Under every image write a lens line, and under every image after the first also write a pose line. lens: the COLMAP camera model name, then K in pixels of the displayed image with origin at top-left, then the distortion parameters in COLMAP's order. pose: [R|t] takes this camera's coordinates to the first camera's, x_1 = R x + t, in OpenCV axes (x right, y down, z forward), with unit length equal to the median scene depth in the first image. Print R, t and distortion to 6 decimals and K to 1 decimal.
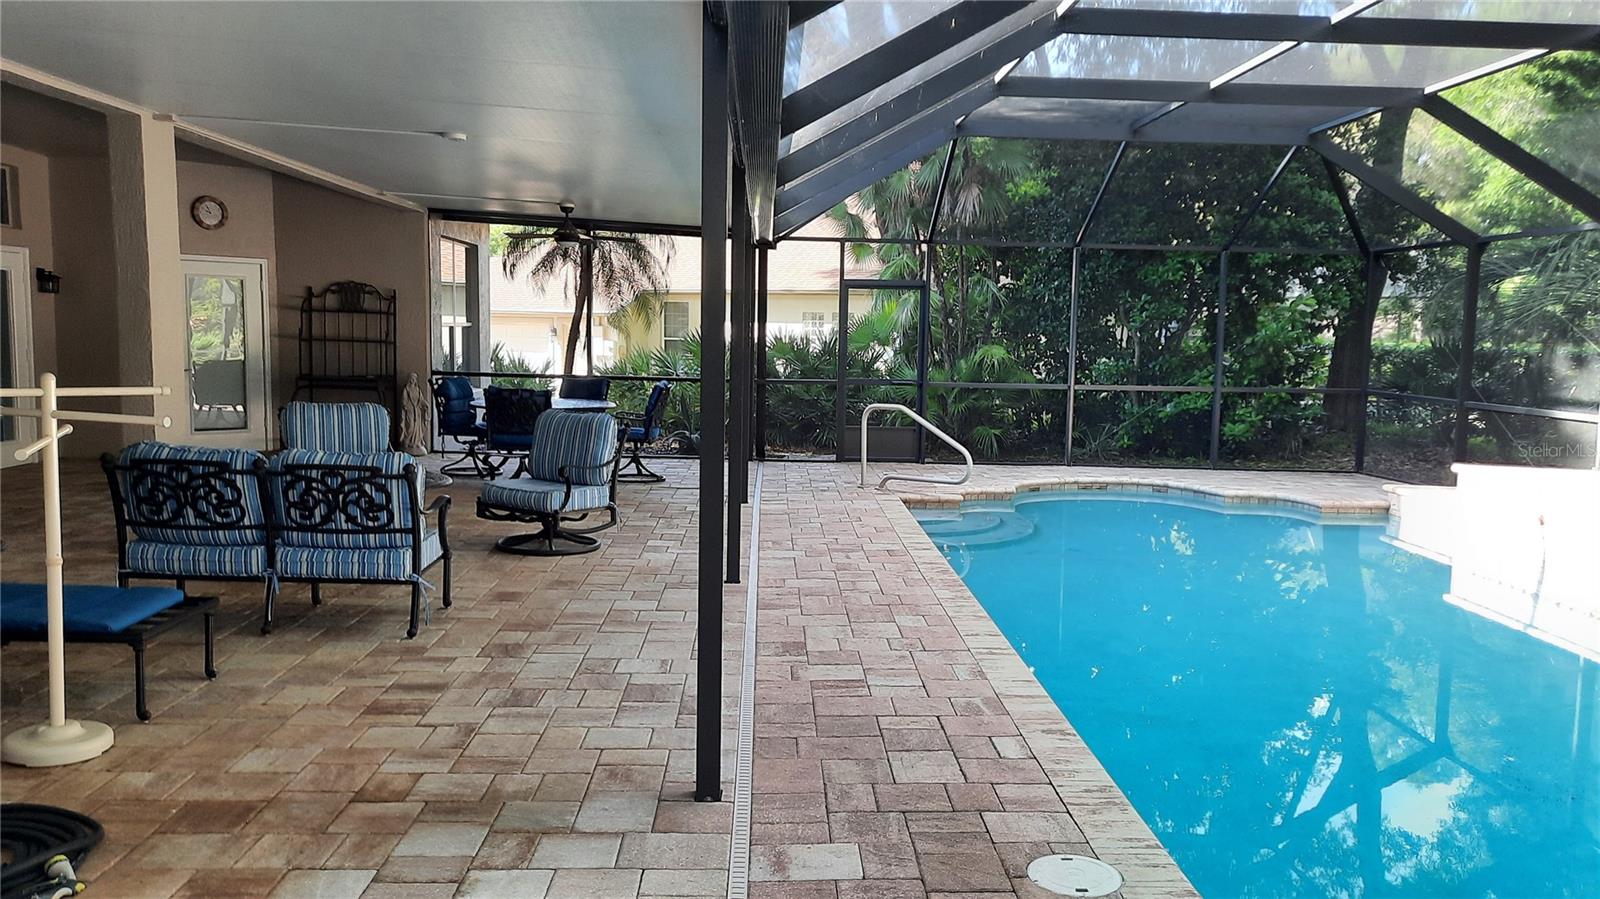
lens RADIAL K [[1236.9, 0, 824.0], [0, 1236.9, 457.2], [0, 0, 1]] dist [0.072868, -0.076729]
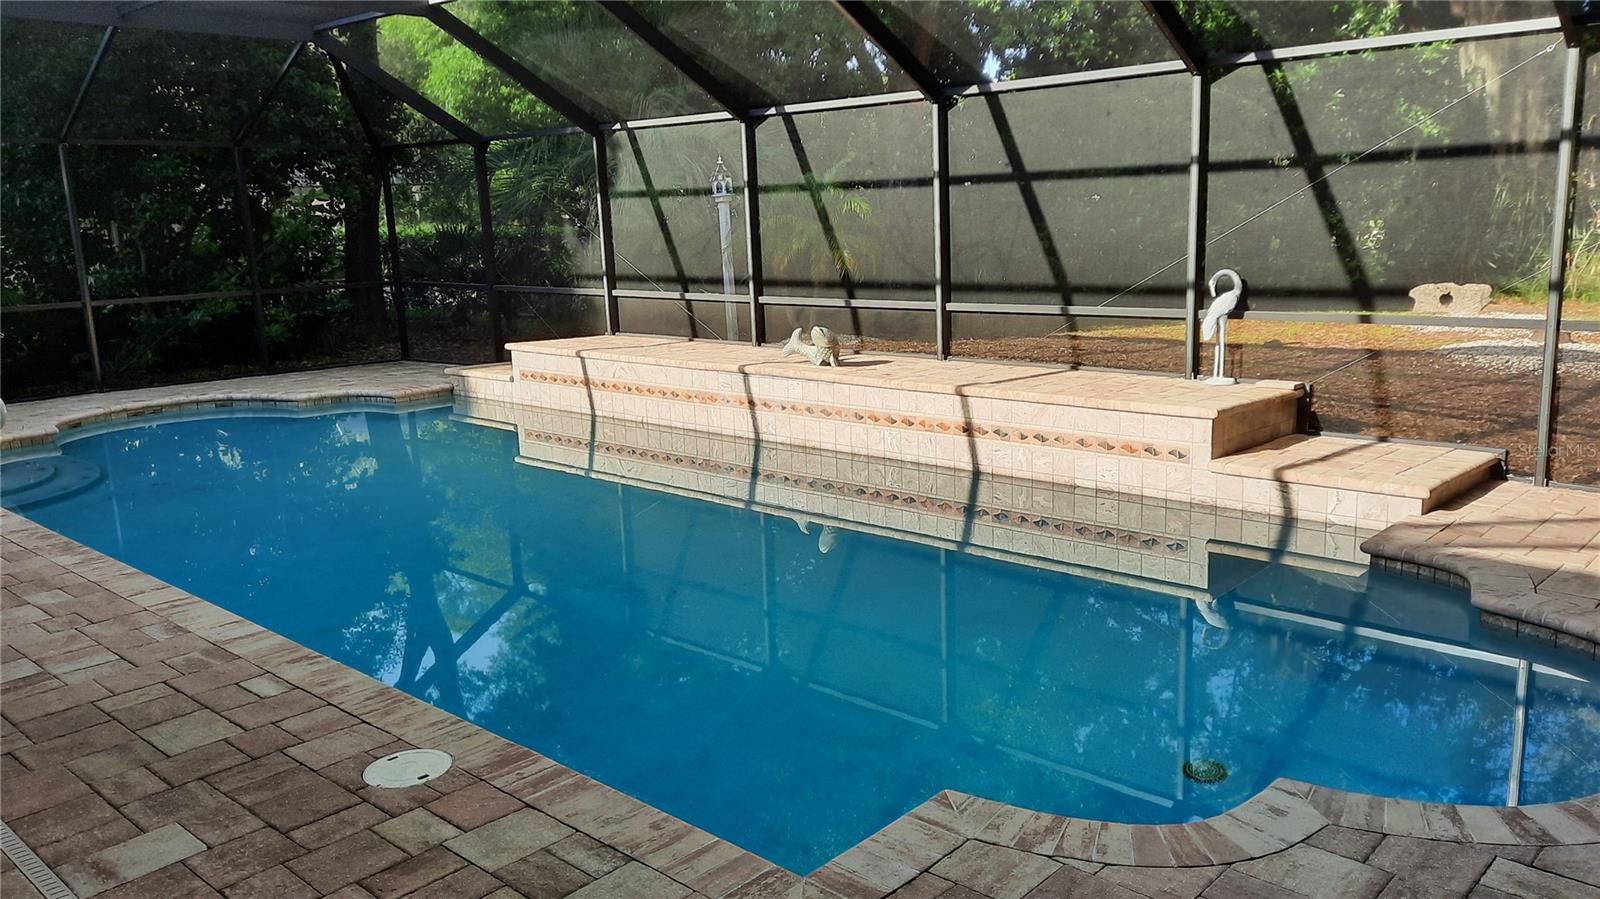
lens RADIAL K [[1236.9, 0, 824.0], [0, 1236.9, 457.2], [0, 0, 1]] dist [0.072868, -0.076729]
pose [[0.708757, -0.182531, 0.681430, -0.075797], [0.119521, 0.983052, 0.139010, -0.014159], [-0.695254, -0.017079, 0.718561, -0.014110]]
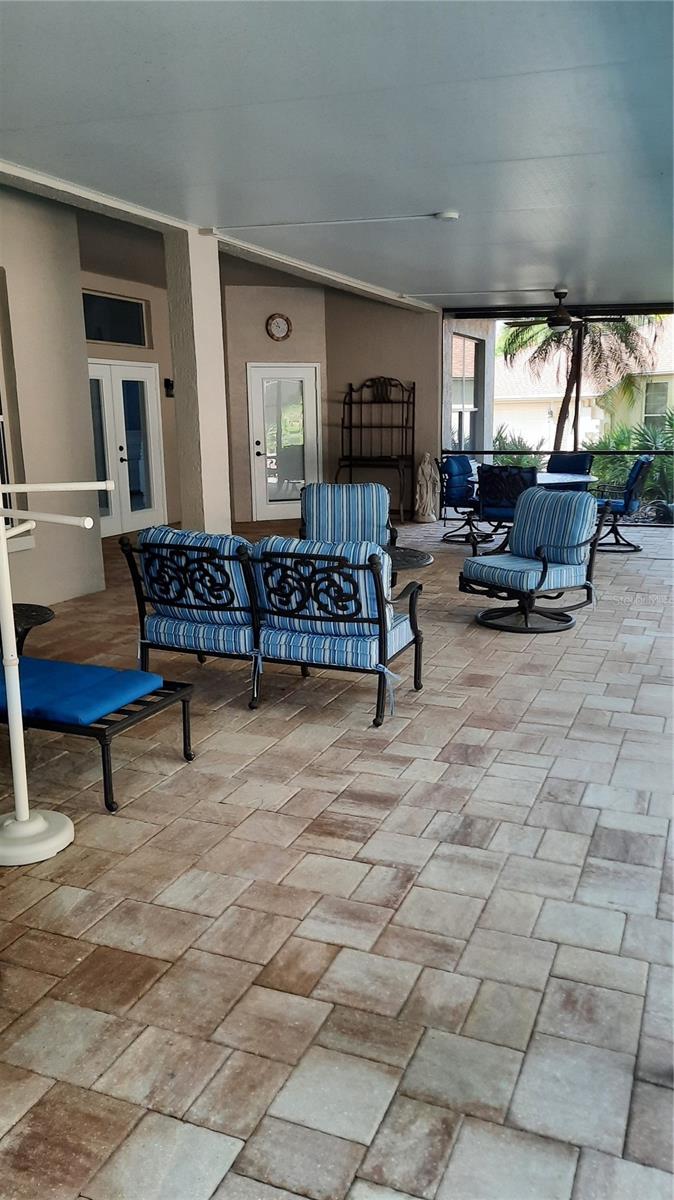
lens RADIAL K [[930.2, 0, 337.7], [0, 930.2, 627.3], [0, 0, 1]] dist [0.076495, -0.081980]
pose [[0.906797, 0.060574, -0.417193, -0.027679], [-0.009169, 0.992223, 0.124135, -0.014547], [0.421468, -0.108740, 0.900300, 0.170963]]
